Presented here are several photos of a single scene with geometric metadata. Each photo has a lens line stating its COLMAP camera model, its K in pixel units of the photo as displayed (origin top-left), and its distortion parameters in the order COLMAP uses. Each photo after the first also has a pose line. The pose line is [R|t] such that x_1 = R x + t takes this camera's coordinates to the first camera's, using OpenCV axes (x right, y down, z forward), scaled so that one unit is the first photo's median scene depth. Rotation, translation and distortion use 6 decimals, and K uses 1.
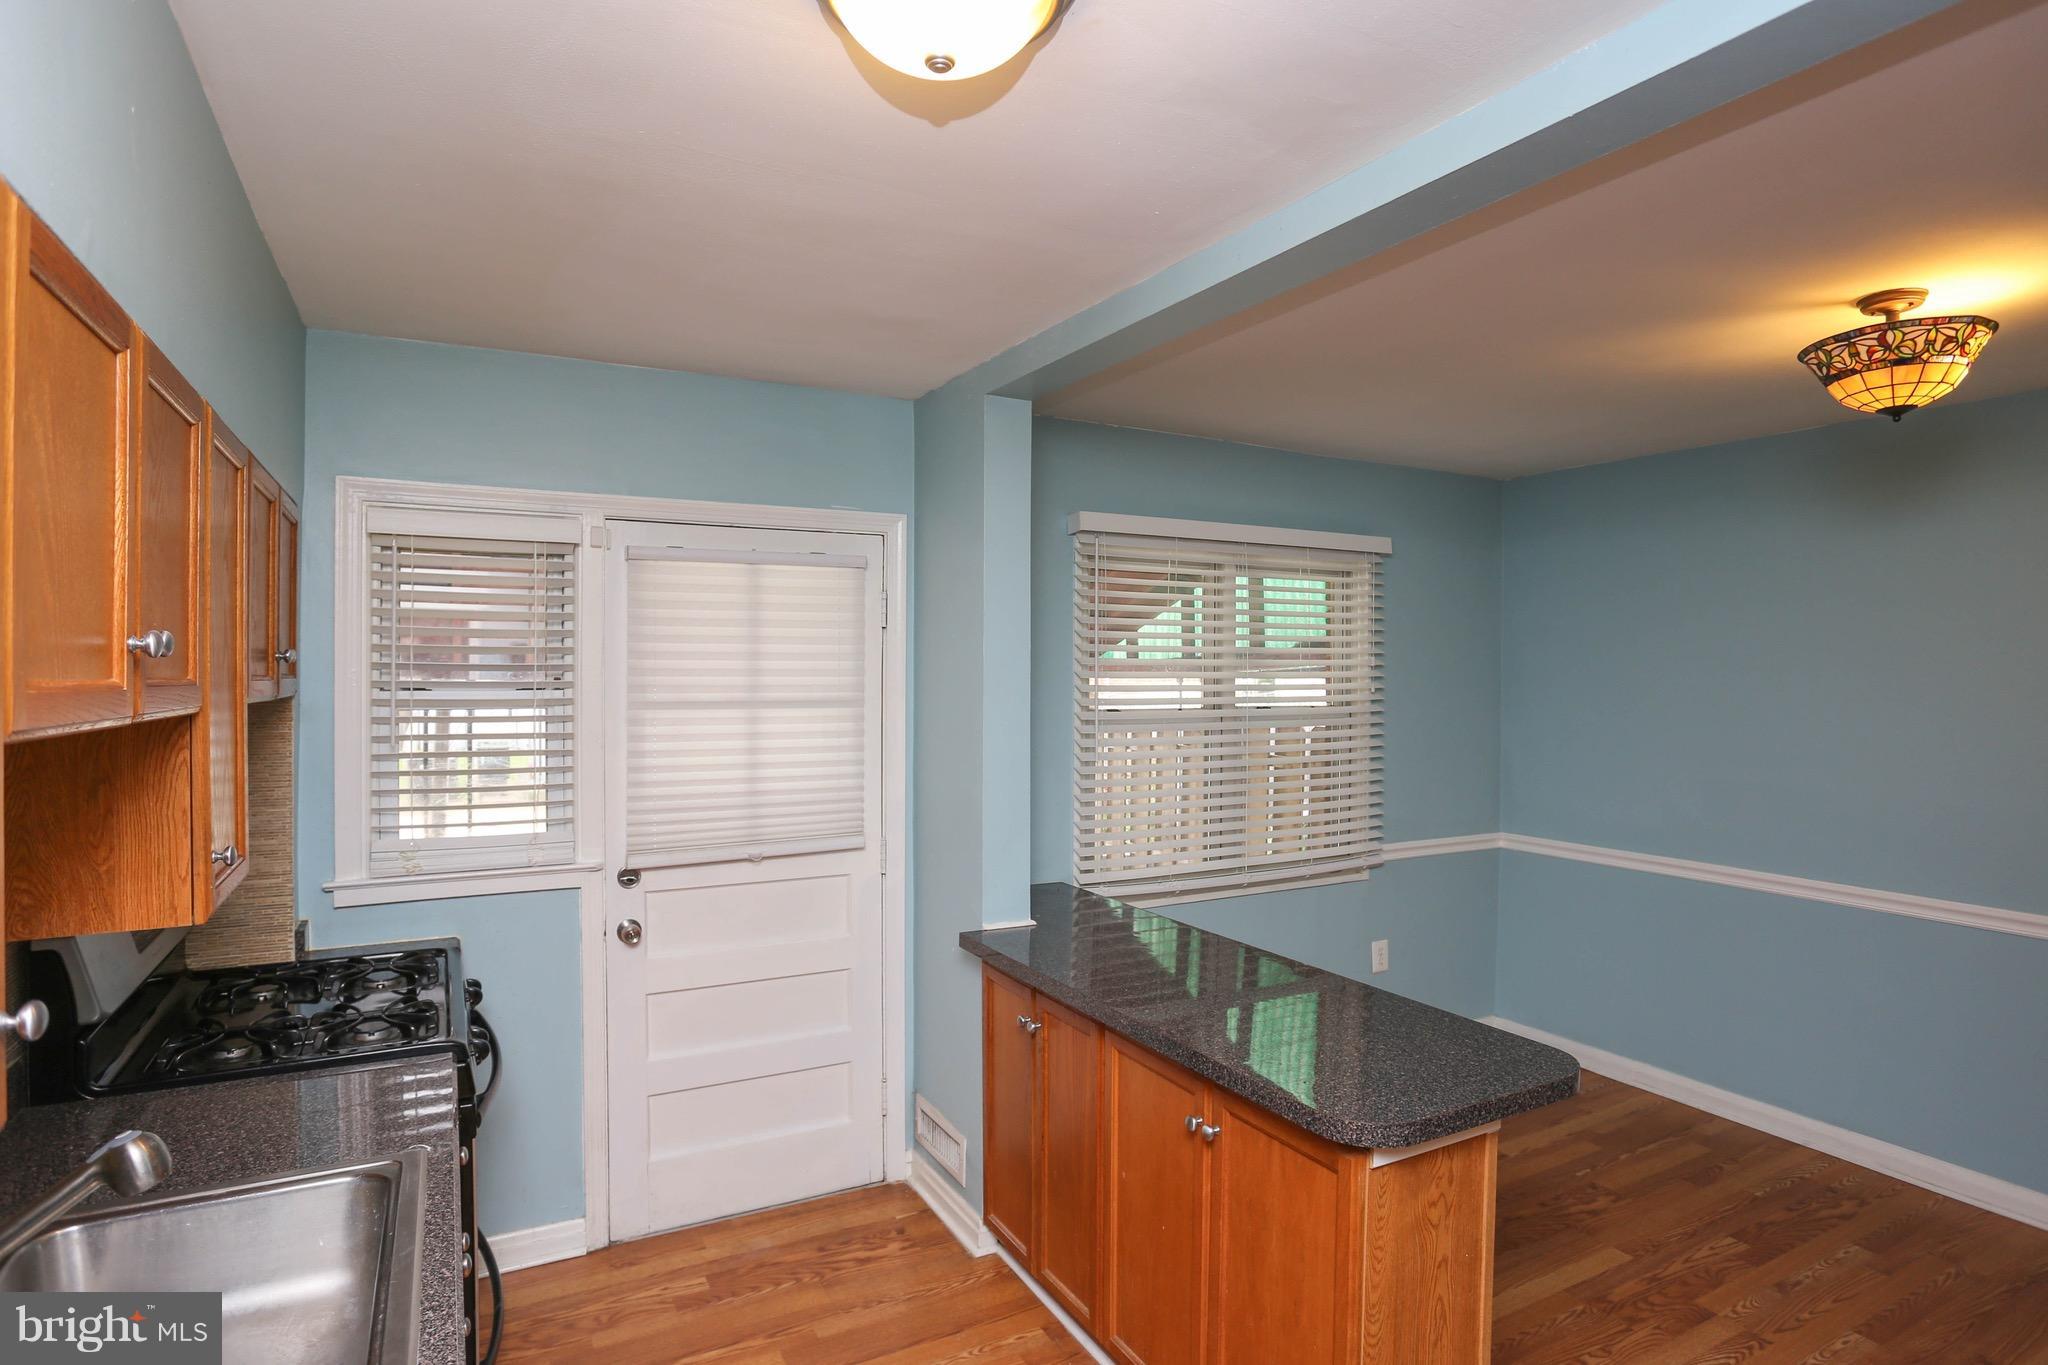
lens RADIAL K [[1110.6, 0, 1031.3], [0, 1110.6, 673.7], [0, 0, 1]] dist [-0.087877, 0.041282]
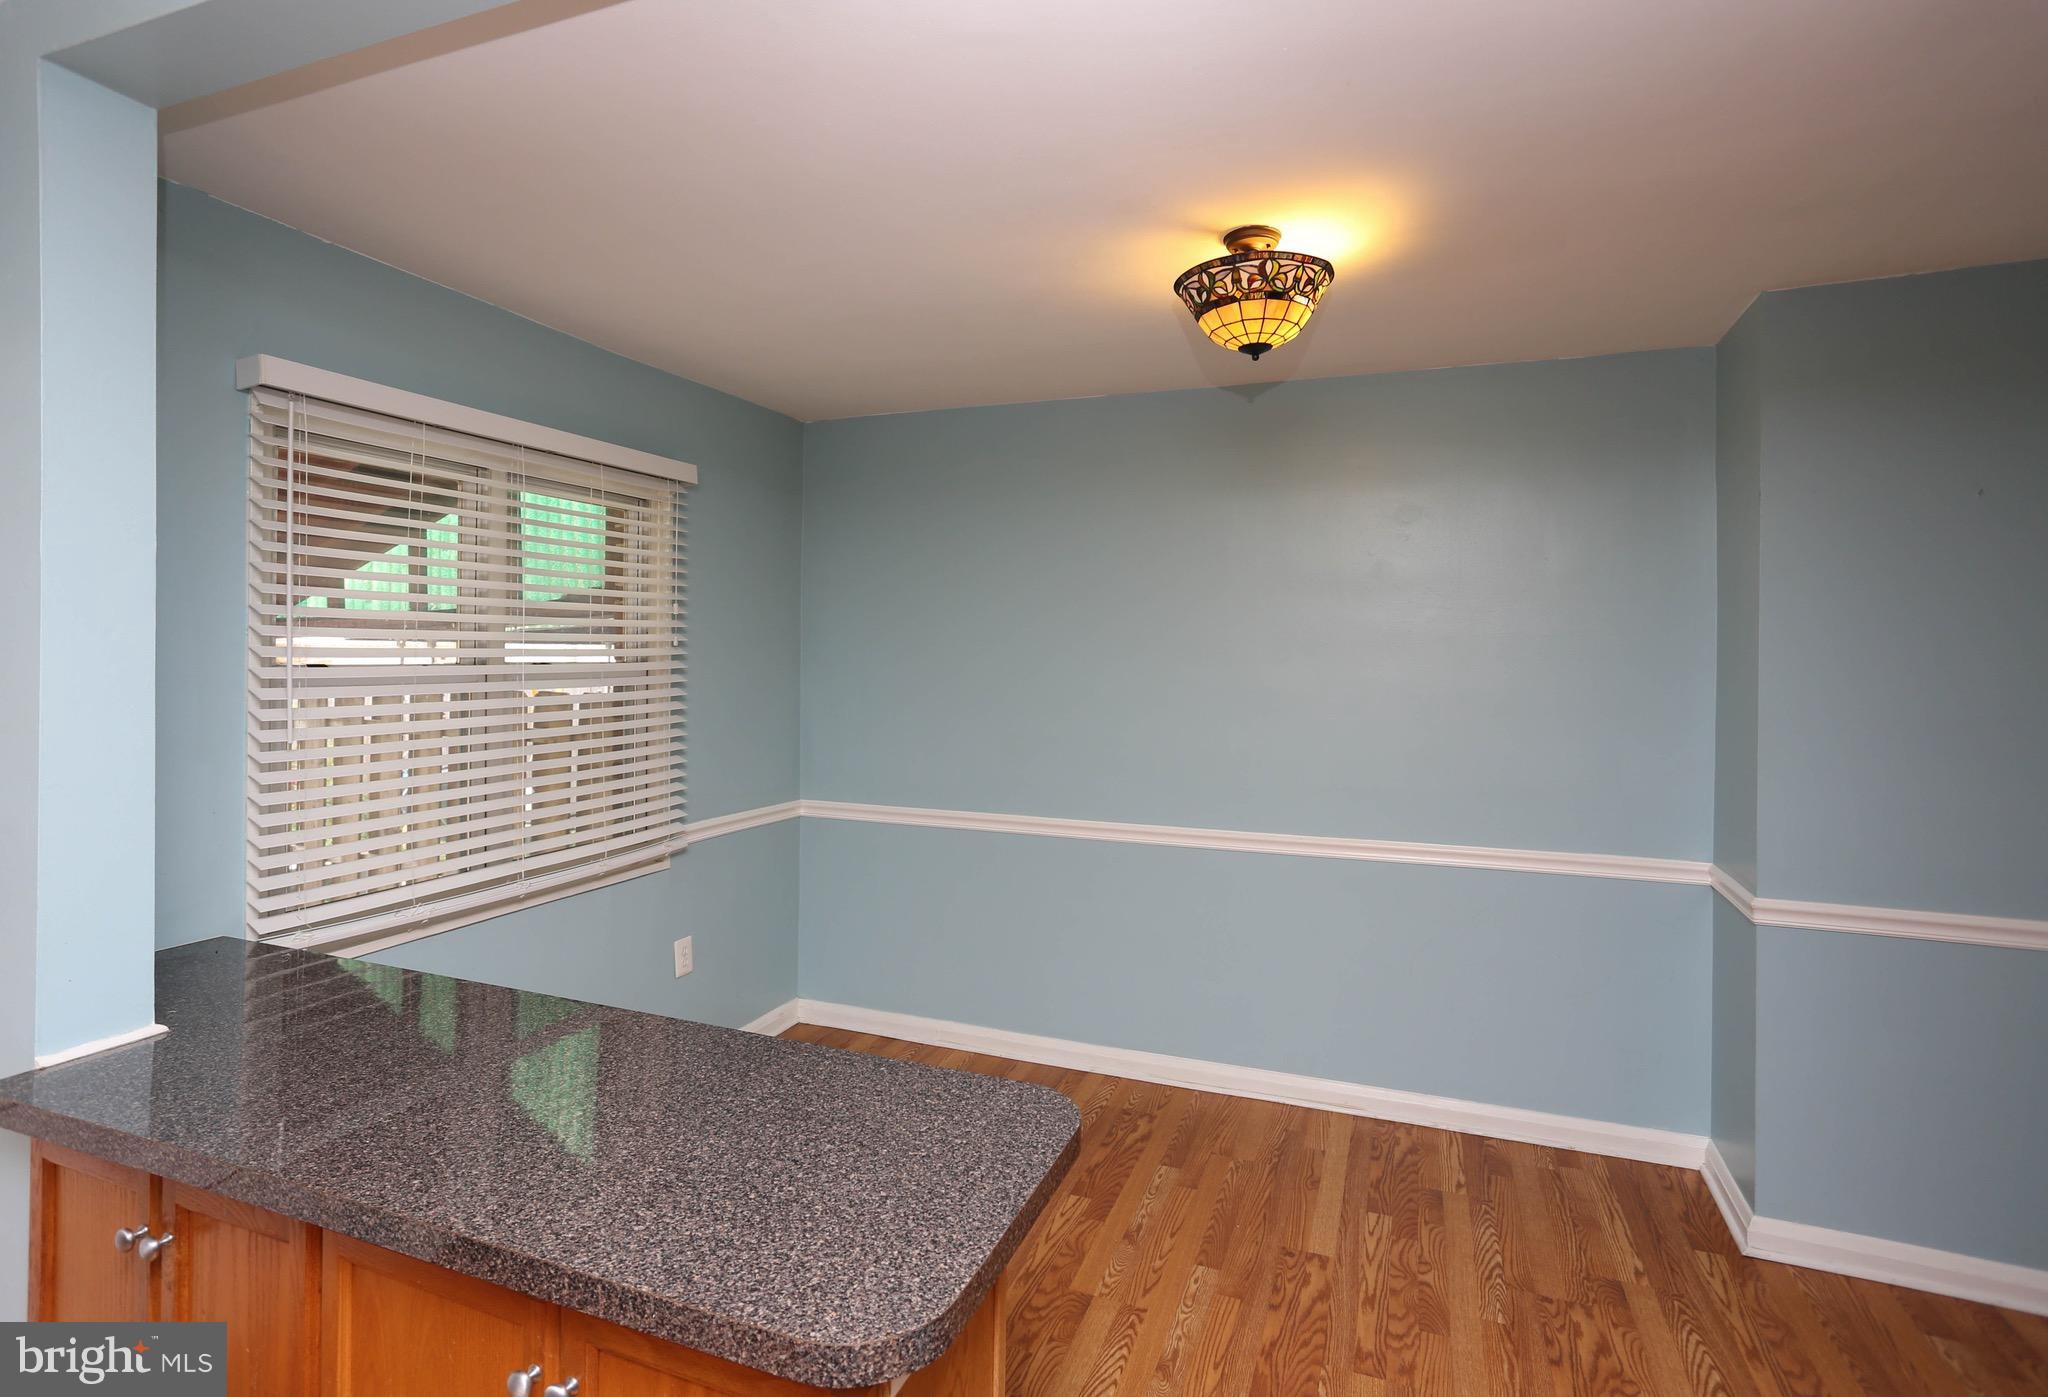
lens RADIAL K [[1066.8, 0, 1015.8], [0, 1066.8, 639.9], [0, 0, 1]] dist [-0.027385, 0.001312]
pose [[0.781064, 0.002691, 0.624445, 0.006143], [0.002841, 0.999965, -0.007863, 0.024111], [-0.624444, 0.007915, 0.781029, 0.248362]]
